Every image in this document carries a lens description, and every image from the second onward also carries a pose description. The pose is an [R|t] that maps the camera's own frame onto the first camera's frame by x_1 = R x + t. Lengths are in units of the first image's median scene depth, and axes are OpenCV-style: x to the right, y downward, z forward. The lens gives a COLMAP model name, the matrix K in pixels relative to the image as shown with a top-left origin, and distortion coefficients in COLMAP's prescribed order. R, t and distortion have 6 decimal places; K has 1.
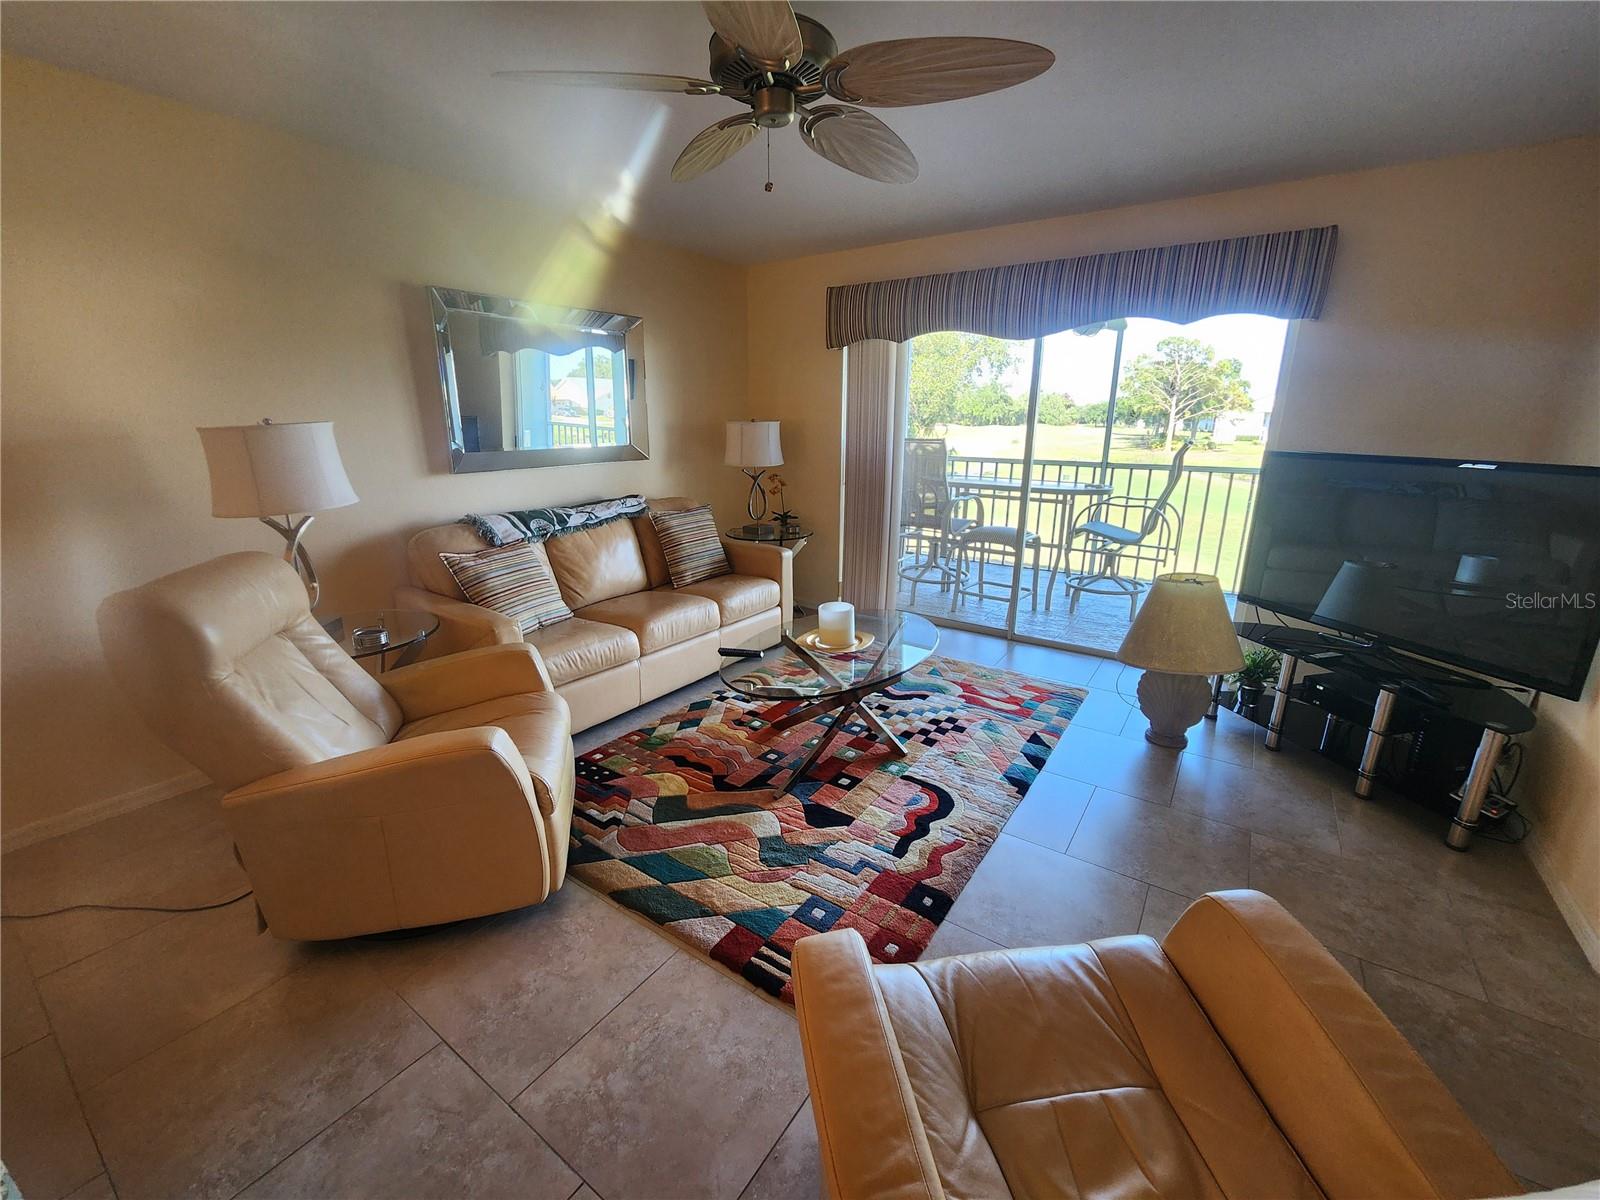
lens RADIAL K [[657.7, 0, 803.0], [0, 657.7, 594.6], [0, 0, 1]] dist [-0.000788, -0.000328]
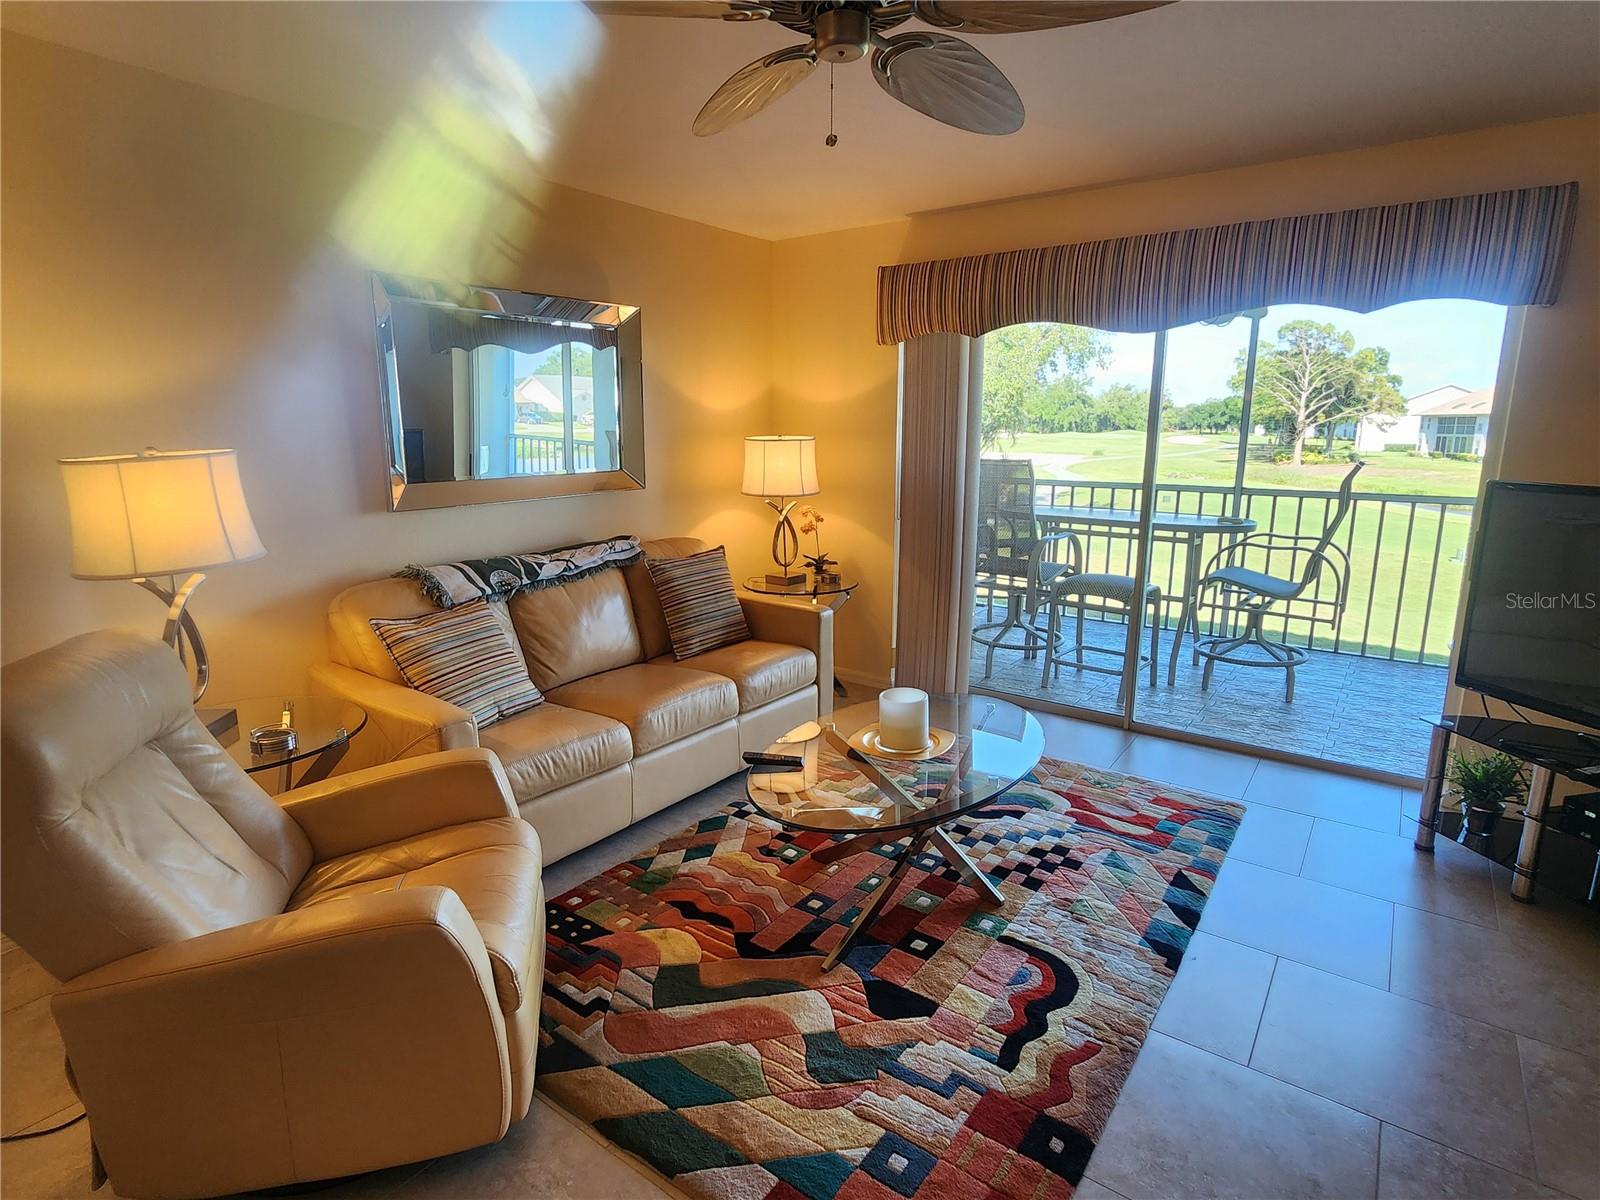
lens RADIAL K [[841.2, 0, 801.4], [0, 841.2, 592.5], [0, 0, 1]] dist [0.000553, -0.002455]
pose [[0.999608, 0.002352, -0.027899, -0.033739], [-0.004133, 0.997945, -0.063949, -0.031869], [0.027692, 0.064039, 0.997563, 0.053647]]
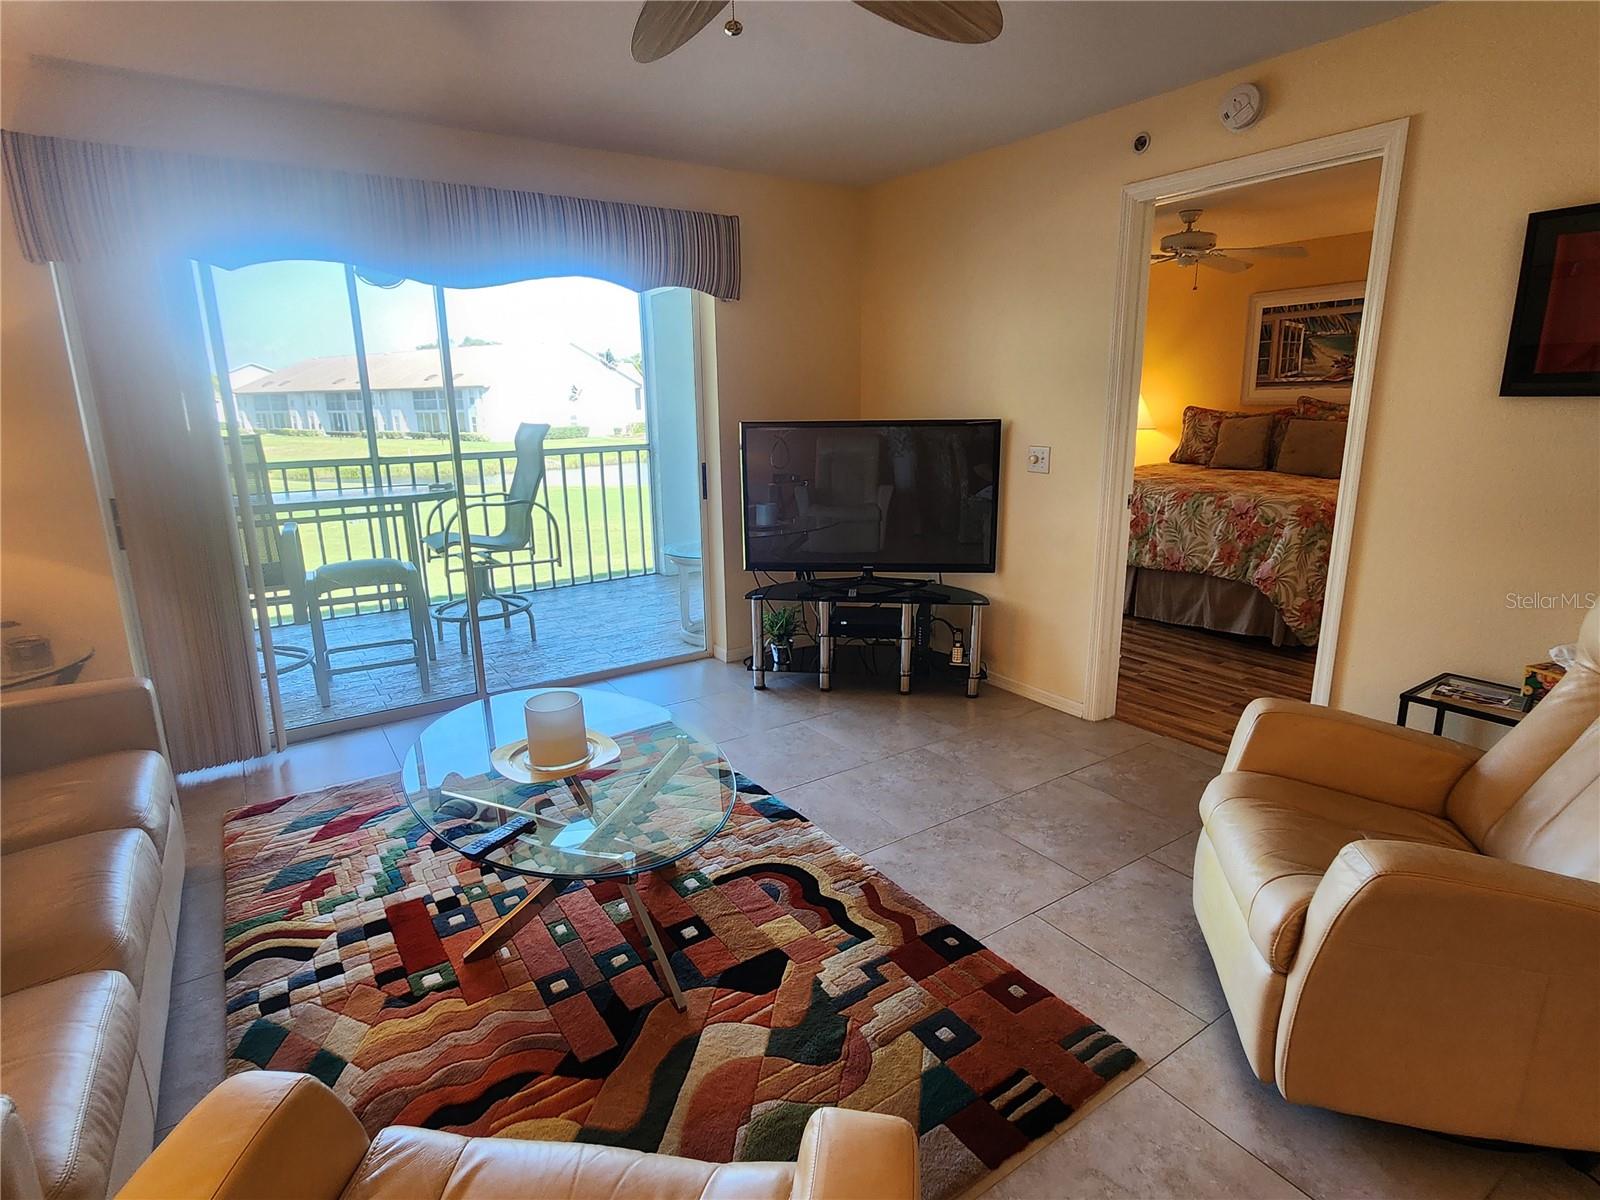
lens RADIAL K [[841.2, 0, 801.4], [0, 841.2, 592.5], [0, 0, 1]] dist [0.000553, -0.002455]
pose [[0.361448, -0.224810, 0.904884, -0.502980], [0.258895, 0.956533, 0.134229, -0.112305], [-0.895728, 0.185753, 0.403940, 0.411681]]
